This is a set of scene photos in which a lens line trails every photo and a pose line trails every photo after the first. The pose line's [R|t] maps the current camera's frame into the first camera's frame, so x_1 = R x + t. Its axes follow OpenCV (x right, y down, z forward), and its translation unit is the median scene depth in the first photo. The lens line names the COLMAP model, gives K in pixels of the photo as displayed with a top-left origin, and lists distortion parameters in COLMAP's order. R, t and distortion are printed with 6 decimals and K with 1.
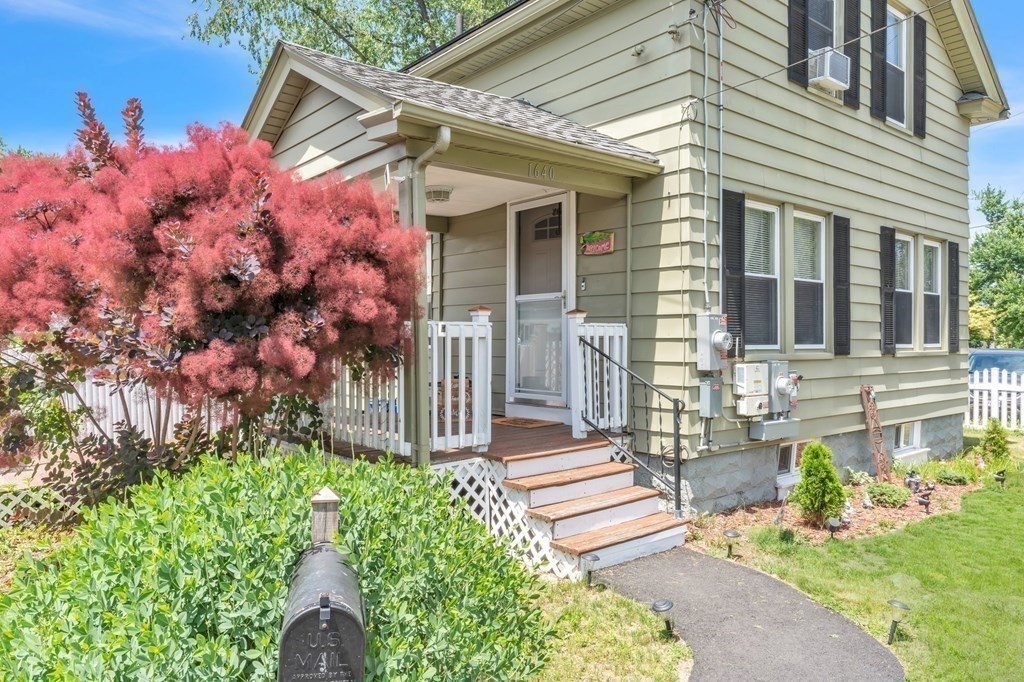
lens RADIAL K [[710.1, 0, 508.1], [0, 710.1, 348.4], [0, 0, 1]] dist [0.000885, 0.003477]
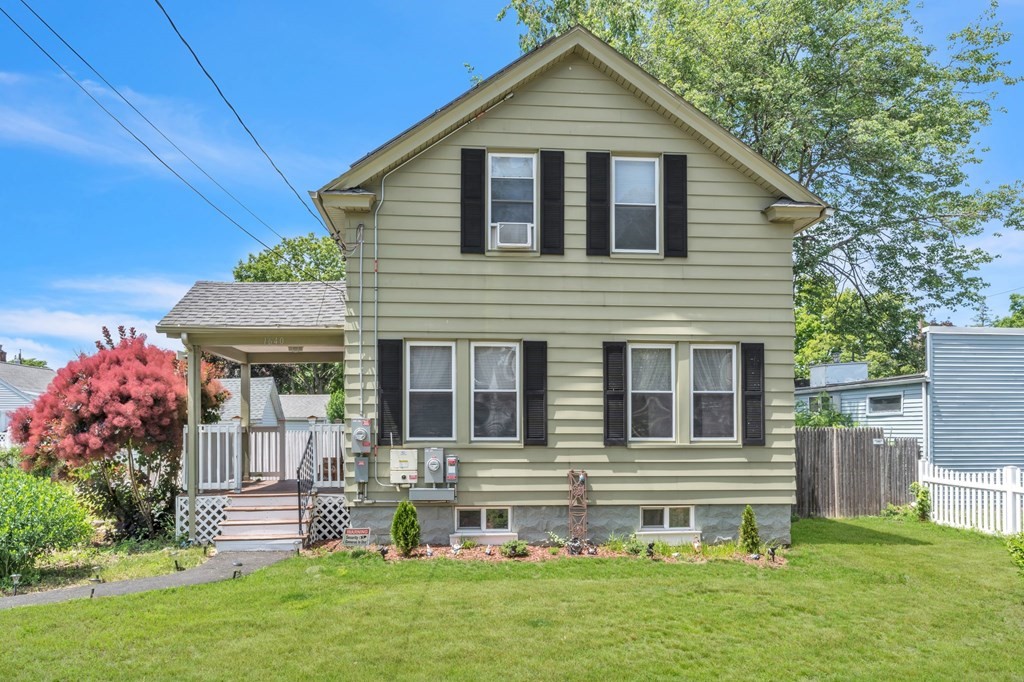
lens RADIAL K [[764.3, 0, 508.6], [0, 764.3, 426.7], [0, 0, 1]] dist [0.003312, 0.002335]
pose [[0.824957, -0.002757, -0.565189, 1.472821], [-0.006220, 0.999883, -0.013957, -0.006564], [0.565161, 0.015029, 0.824843, -0.236652]]
